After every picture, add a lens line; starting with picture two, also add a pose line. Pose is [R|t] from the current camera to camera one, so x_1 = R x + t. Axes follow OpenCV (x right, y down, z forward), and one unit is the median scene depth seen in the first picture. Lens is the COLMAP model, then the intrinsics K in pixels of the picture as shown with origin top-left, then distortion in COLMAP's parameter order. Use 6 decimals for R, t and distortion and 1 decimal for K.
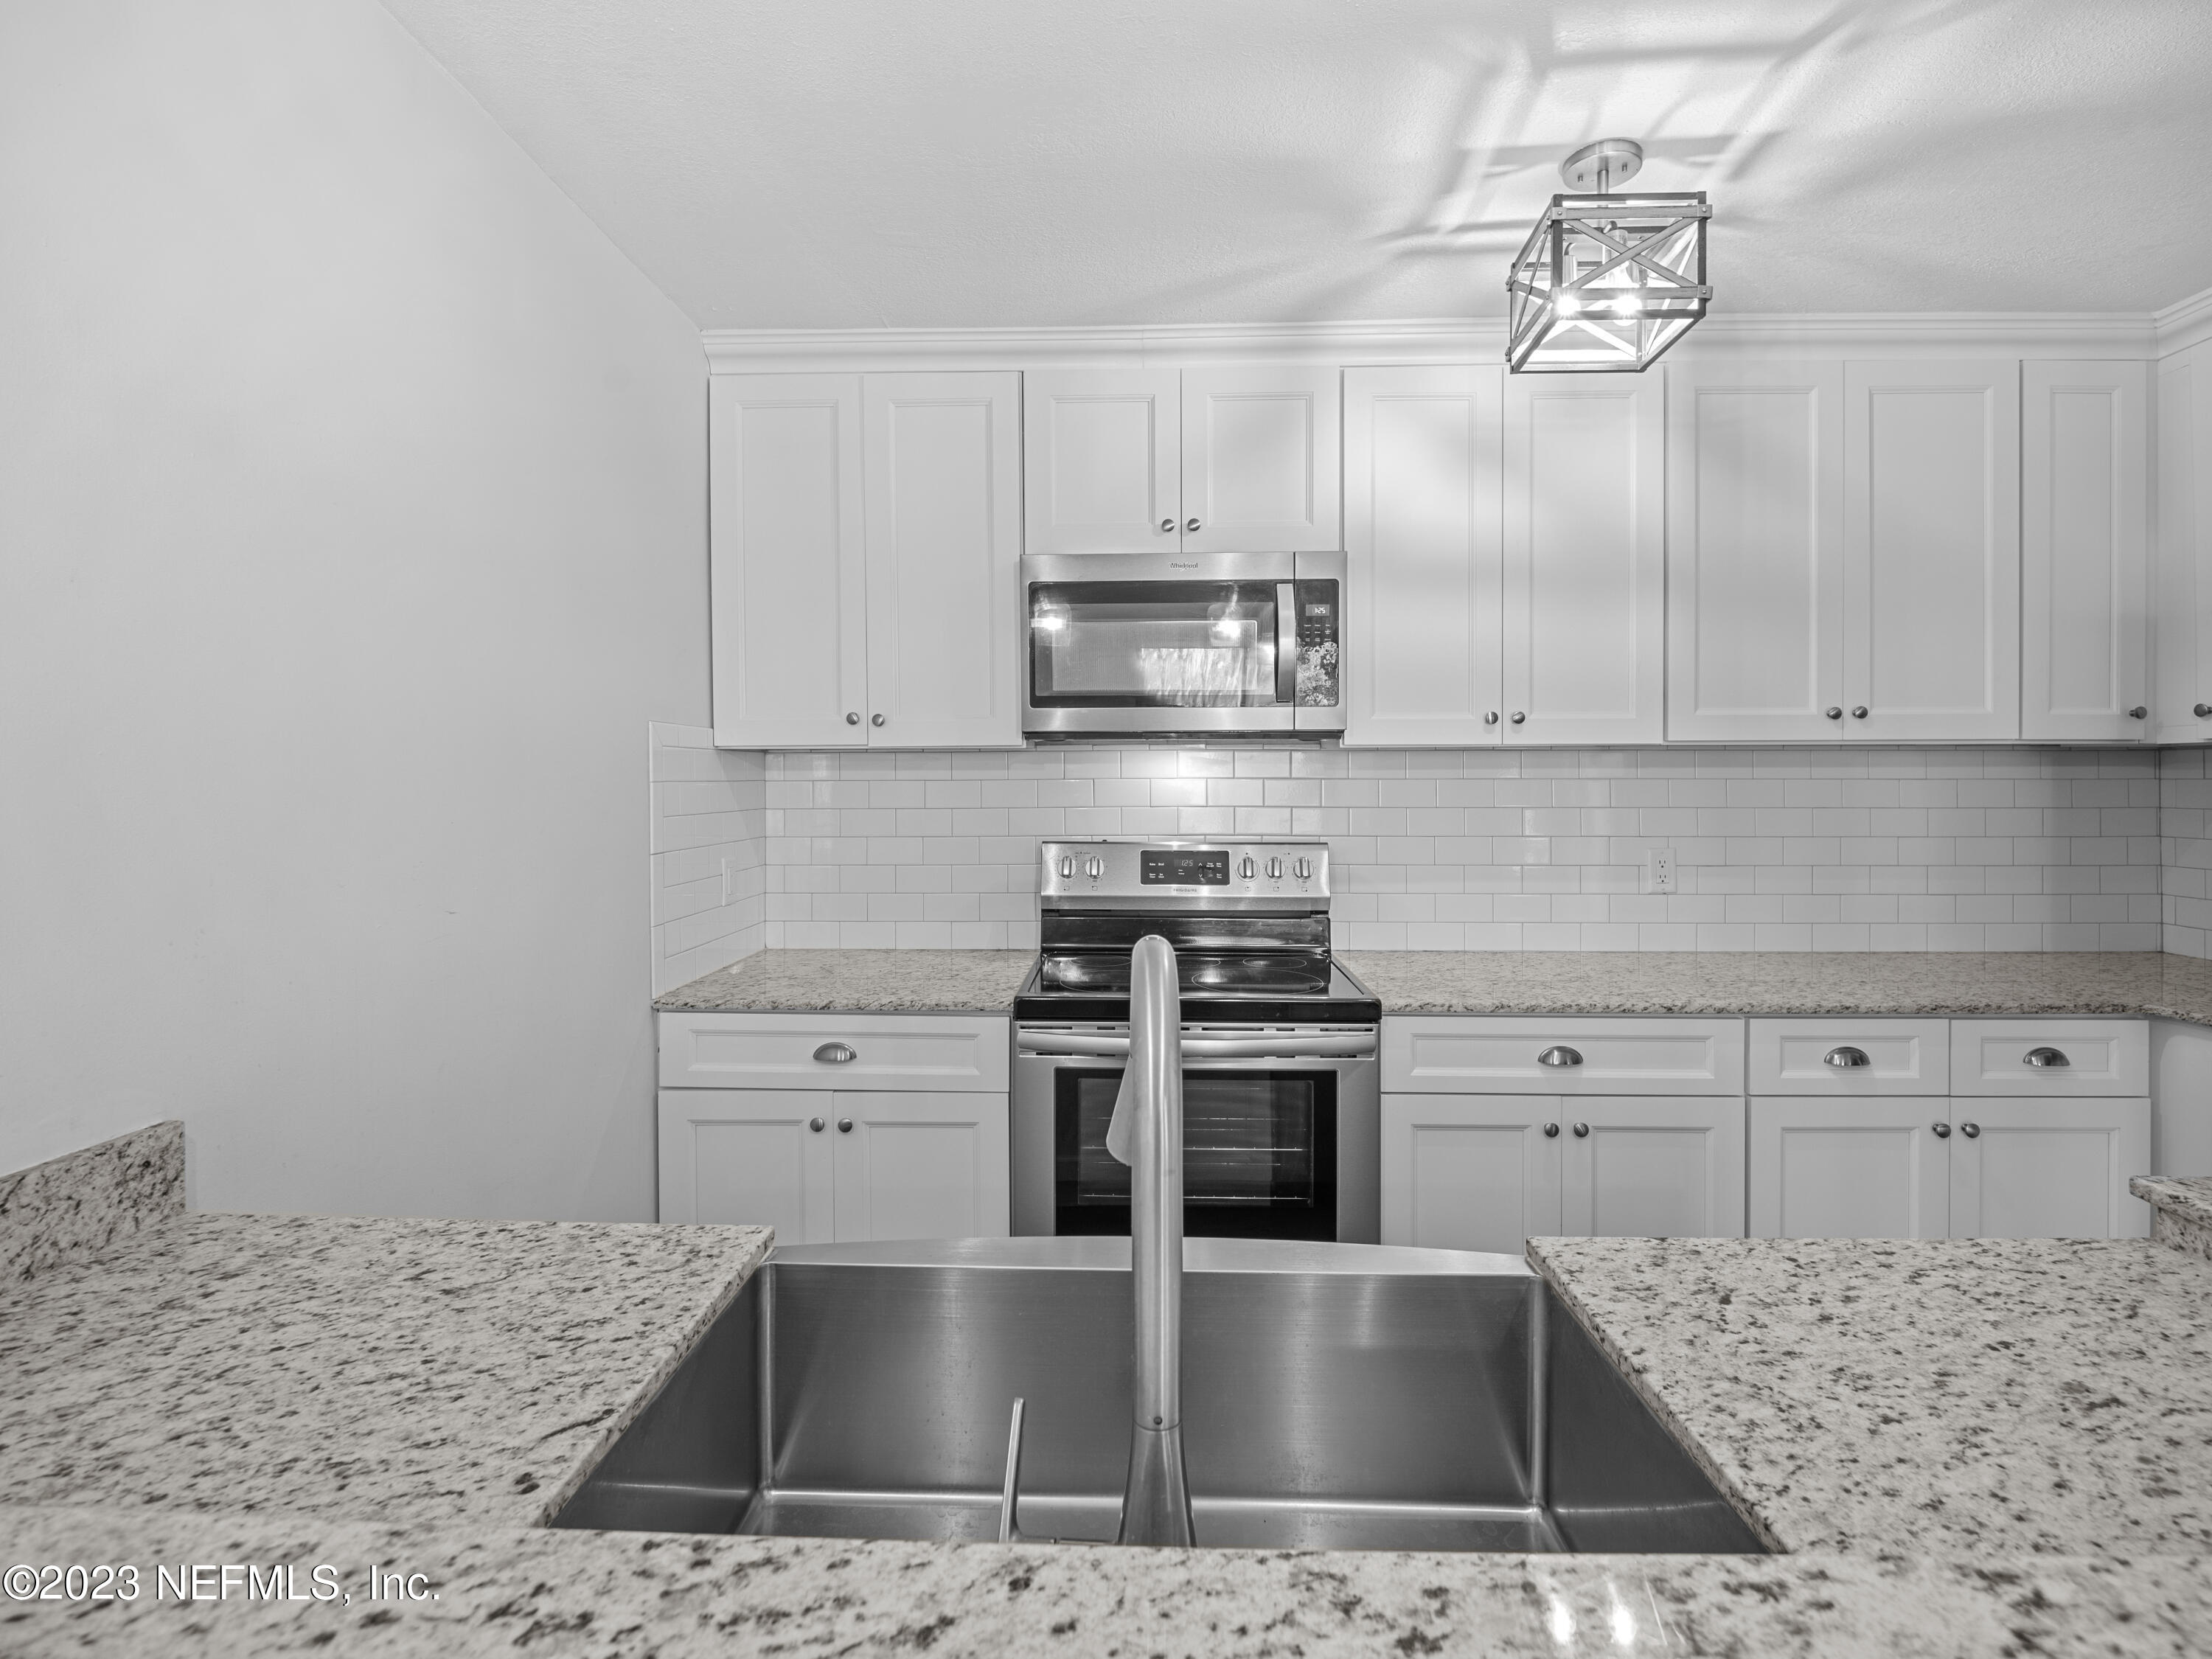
lens RADIAL K [[1013.1, 0, 1110.2], [0, 1013.1, 828.6], [0, 0, 1]] dist [-0.011807, 0.000110]
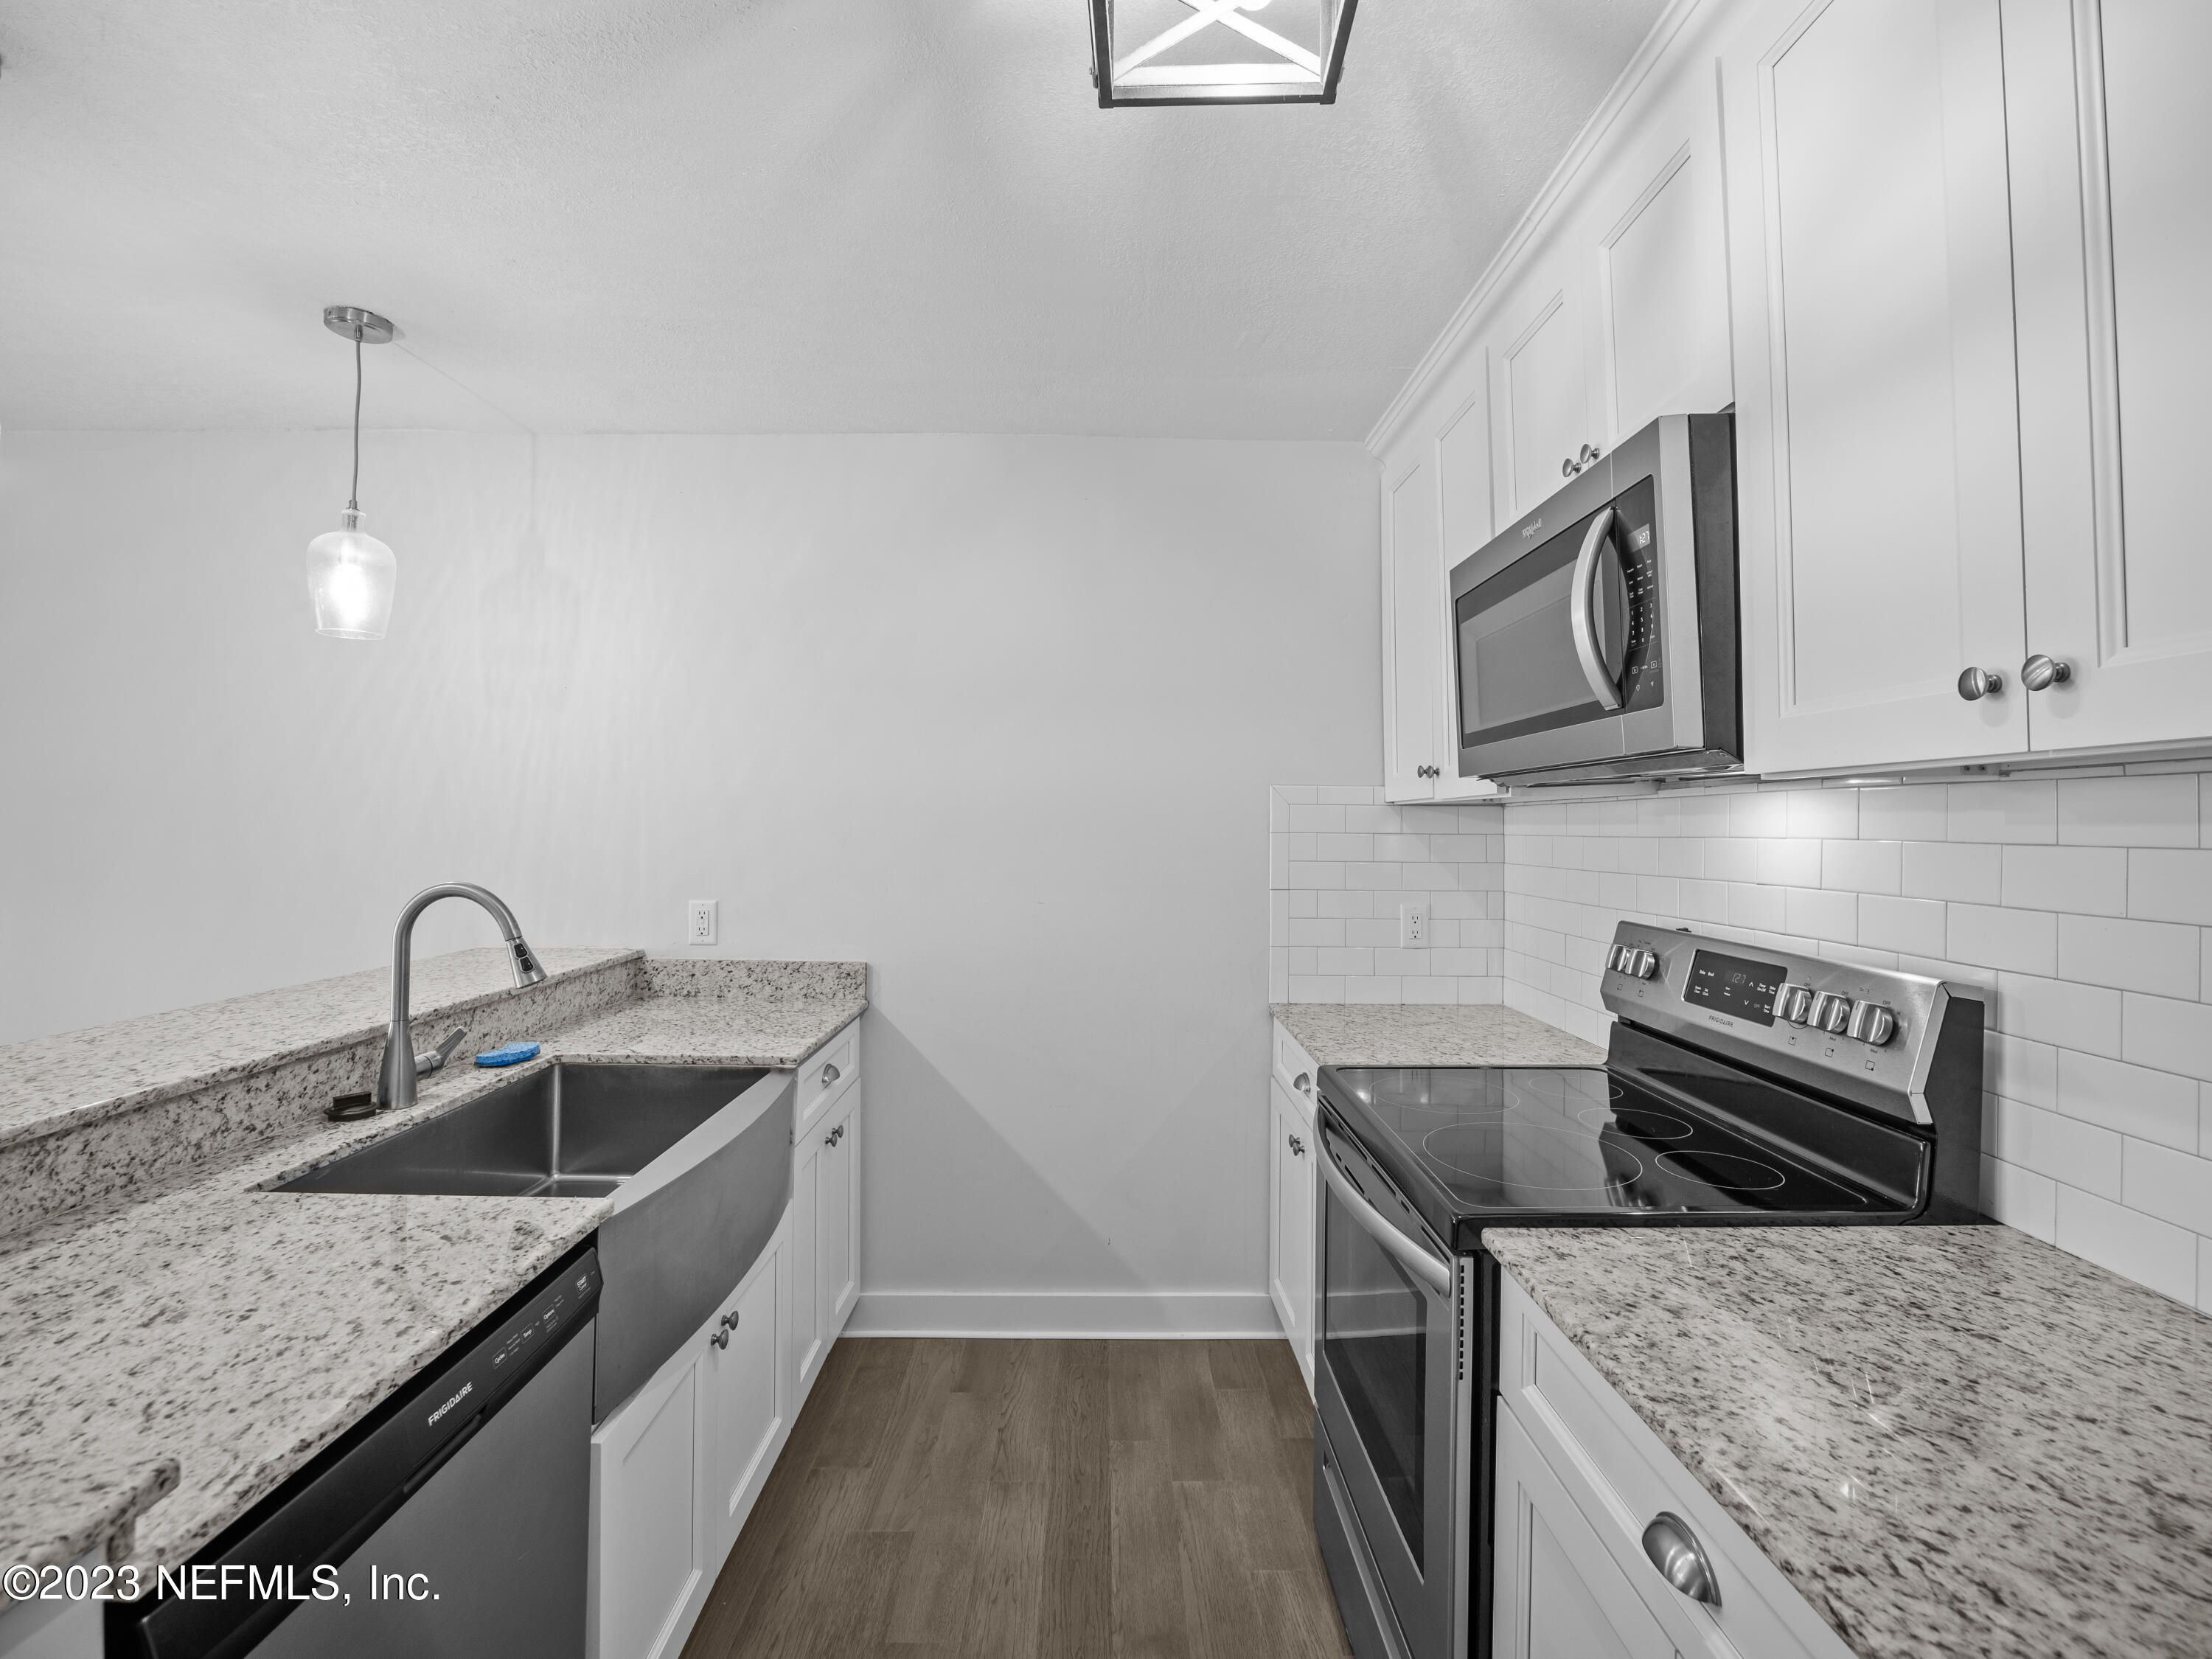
lens RADIAL K [[1013.1, 0, 1109.6], [0, 1013.1, 826.7], [0, 0, 1]] dist [-0.011807, 0.000110]
pose [[0.044153, 0.001232, -0.999024, 2.028014], [-0.059998, 0.998197, -0.001421, -0.099898], [0.997221, 0.060002, 0.044147, 1.853347]]
